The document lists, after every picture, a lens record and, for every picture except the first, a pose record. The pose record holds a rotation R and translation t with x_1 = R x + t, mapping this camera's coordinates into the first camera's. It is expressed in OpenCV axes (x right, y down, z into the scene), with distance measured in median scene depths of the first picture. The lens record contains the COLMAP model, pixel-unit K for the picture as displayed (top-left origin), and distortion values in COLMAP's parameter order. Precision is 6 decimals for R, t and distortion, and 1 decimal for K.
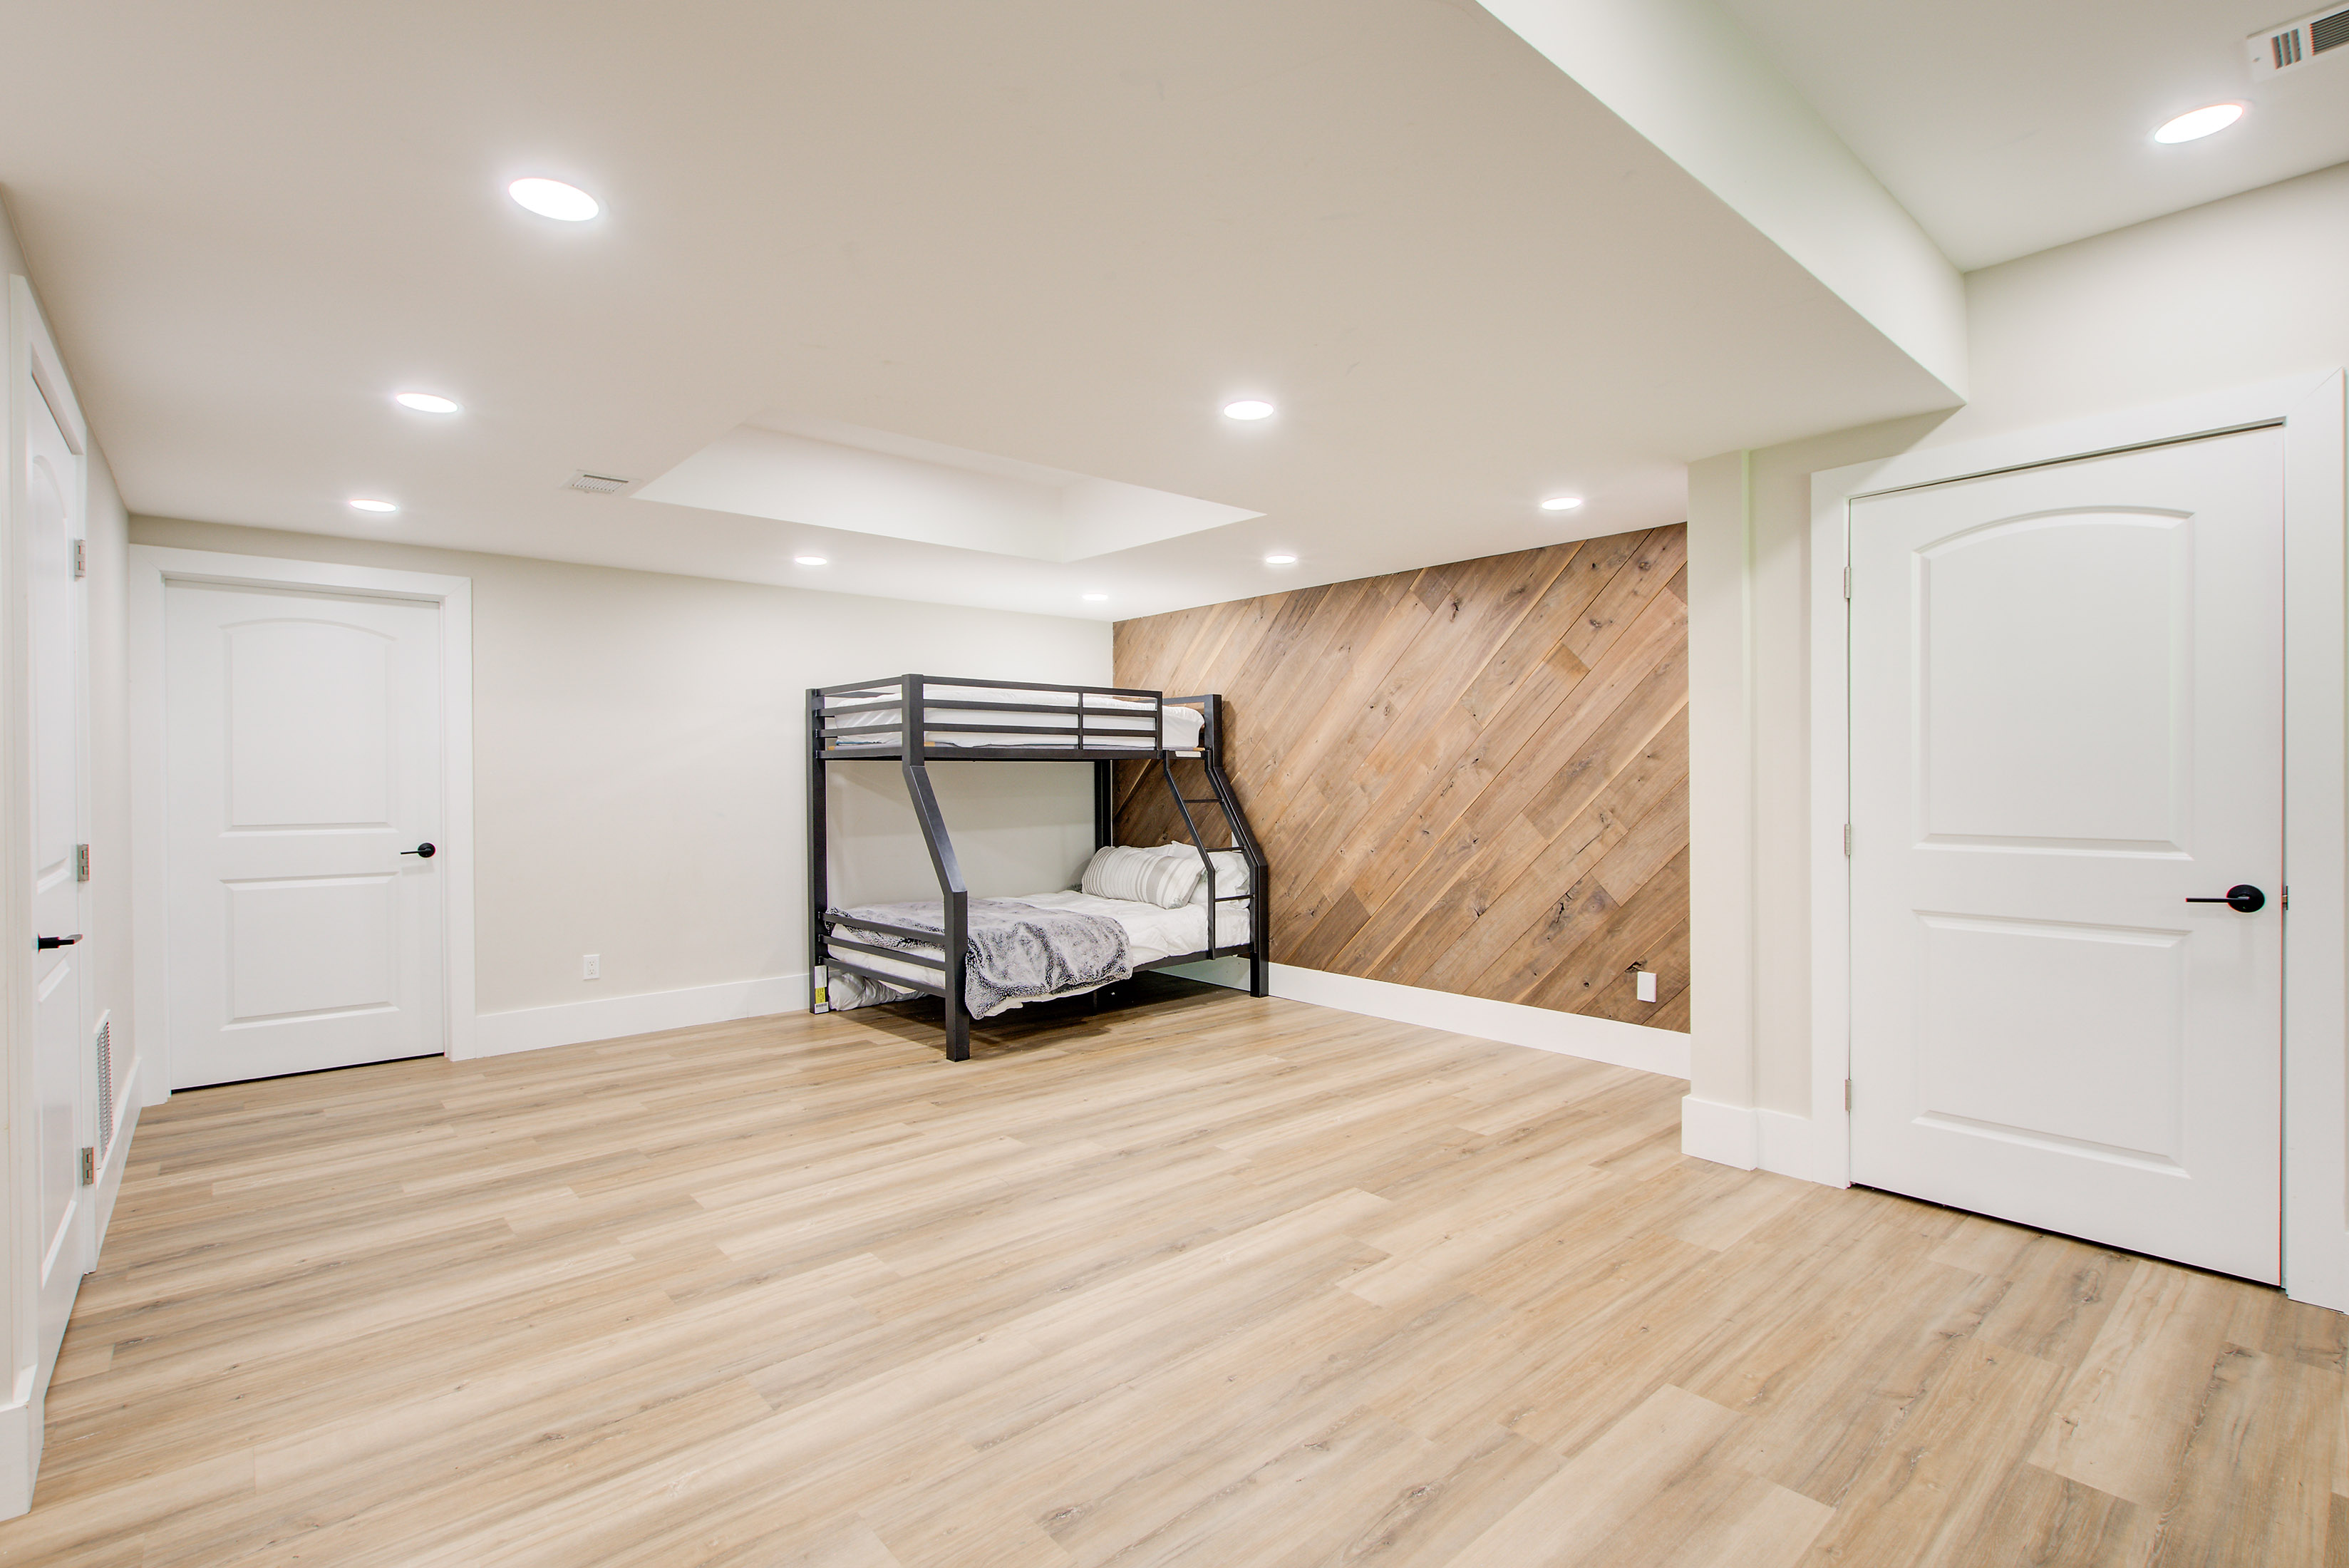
lens RADIAL K [[1087.1, 0, 1174.5], [0, 1087.1, 784.0], [0, 0, 1]] dist [-0.003333, -0.000204]
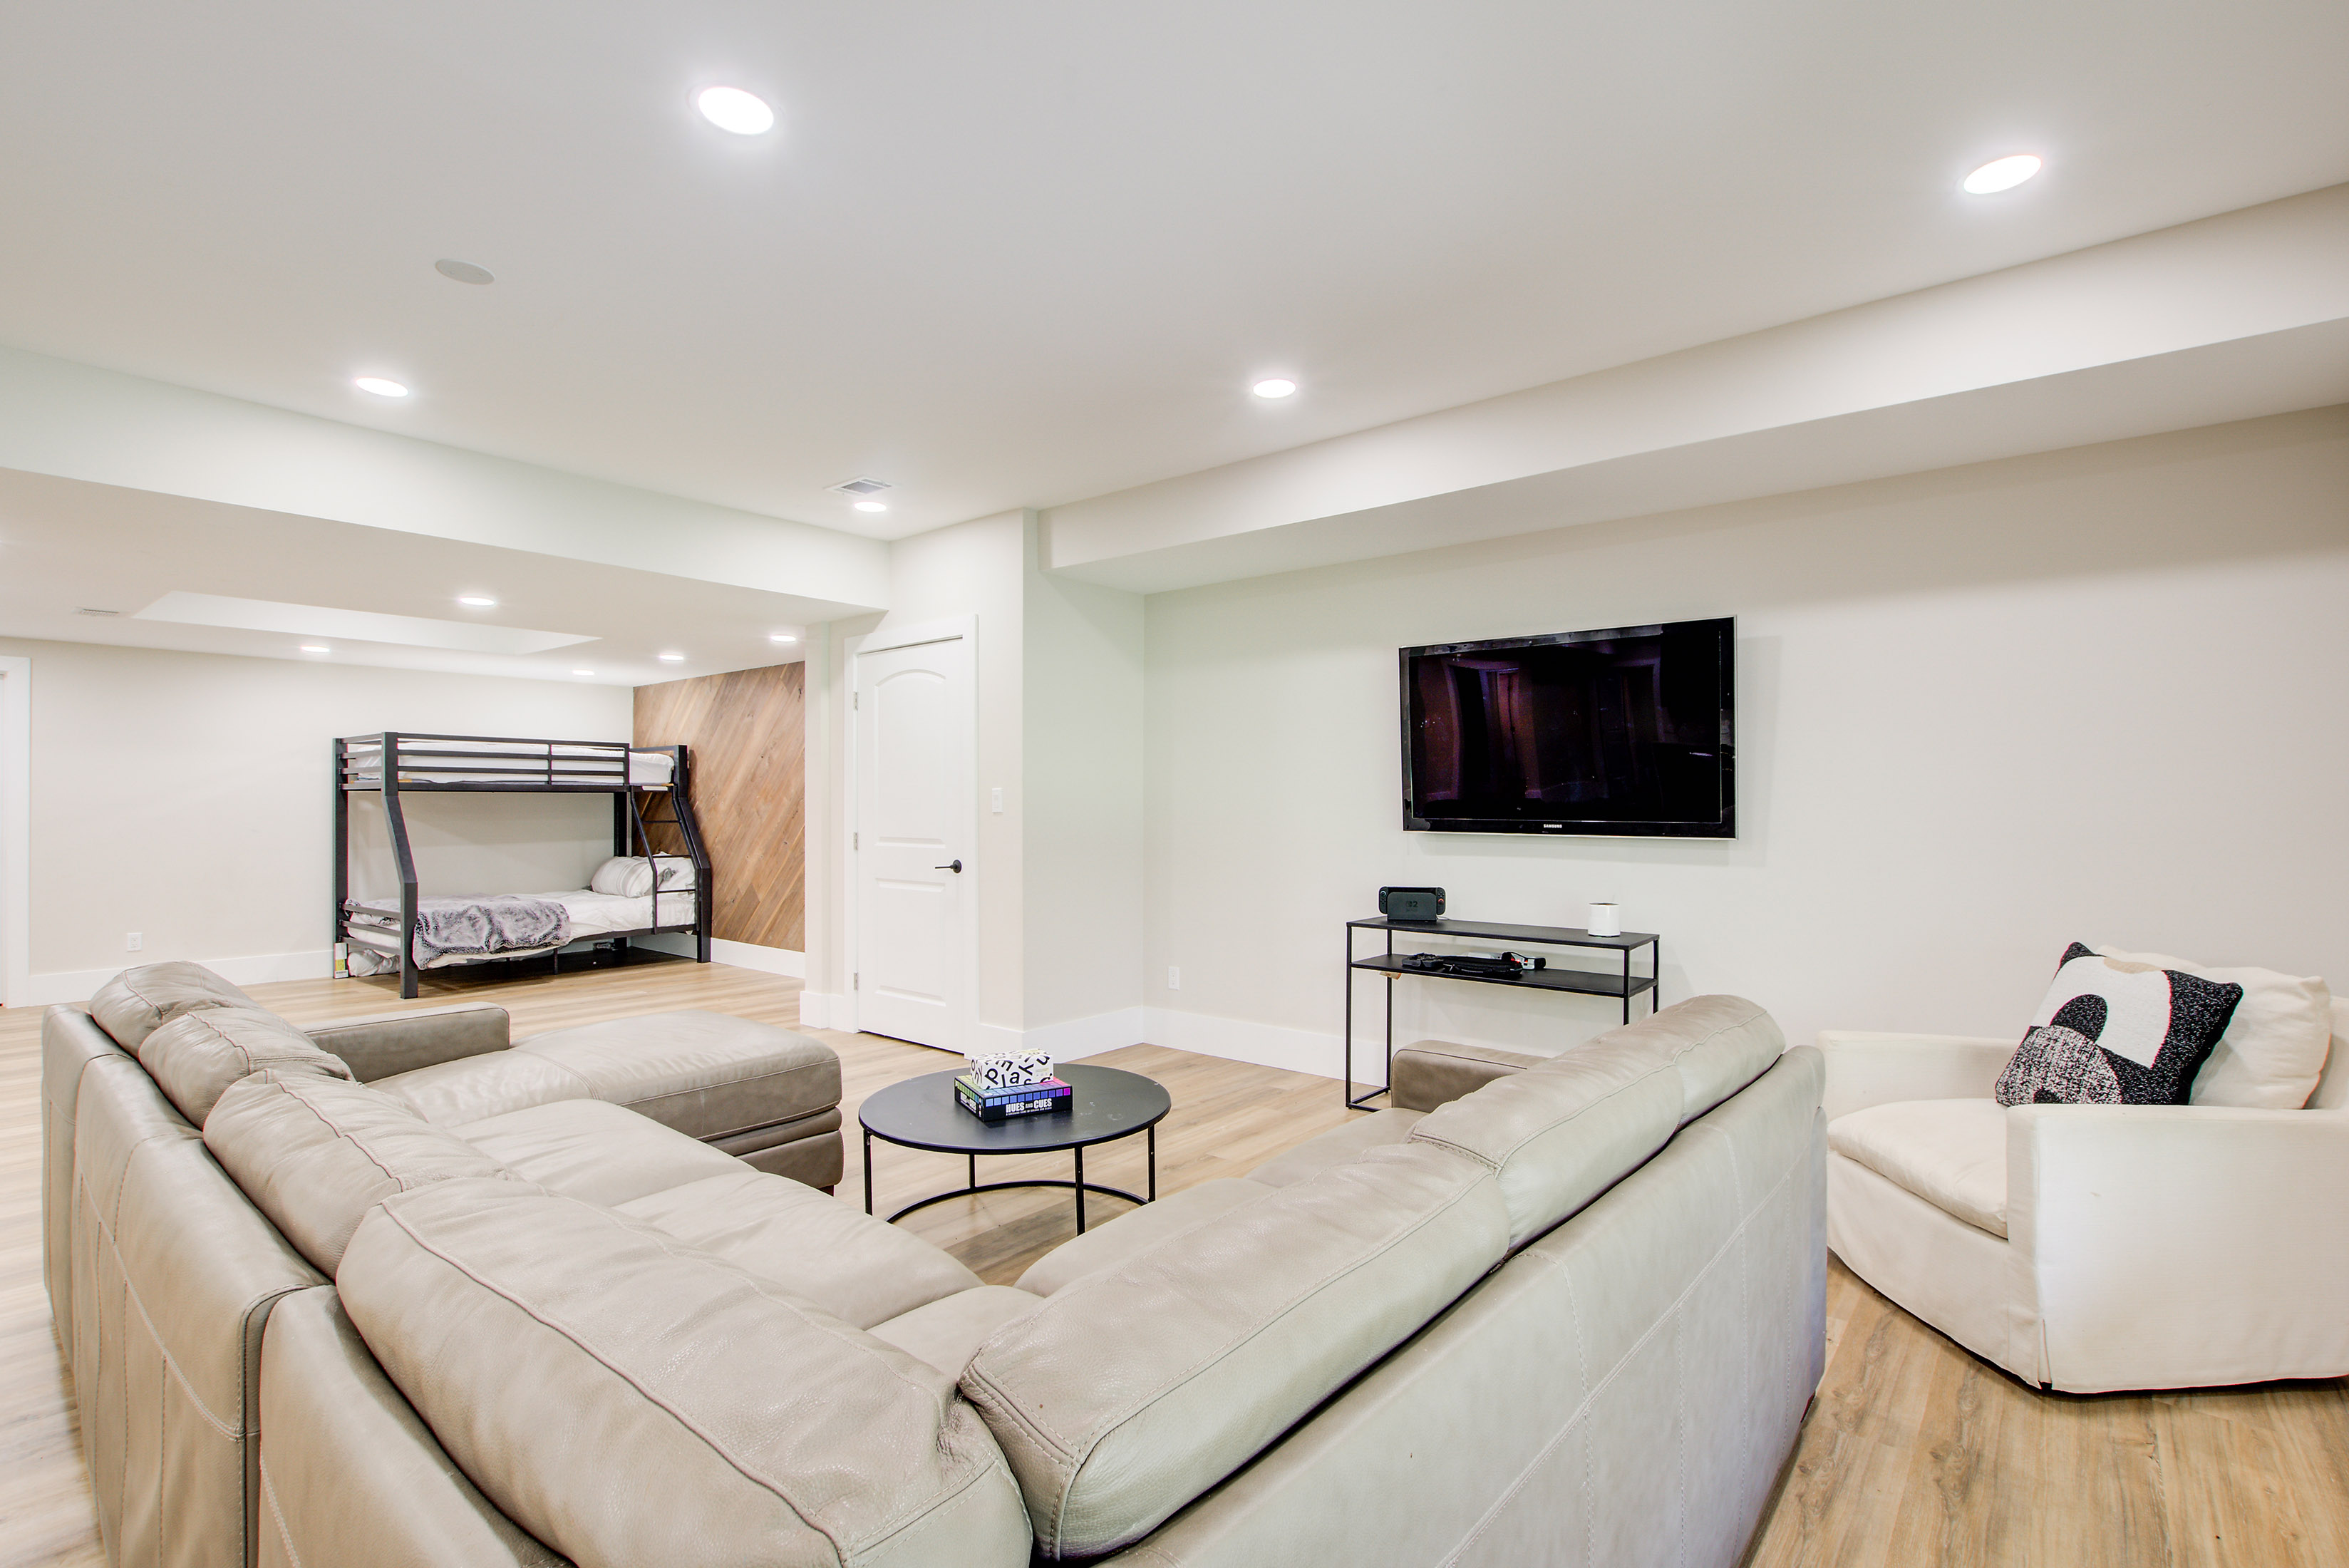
lens RADIAL K [[1077.5, 0, 1176.8], [0, 1077.5, 796.2], [0, 0, 1]] dist [0.000794, 0.000191]
pose [[0.987279, 0.005587, 0.158897, 0.490087], [-0.003342, 0.999891, -0.014393, 0.000178], [-0.158960, 0.013679, 0.987190, -0.496546]]
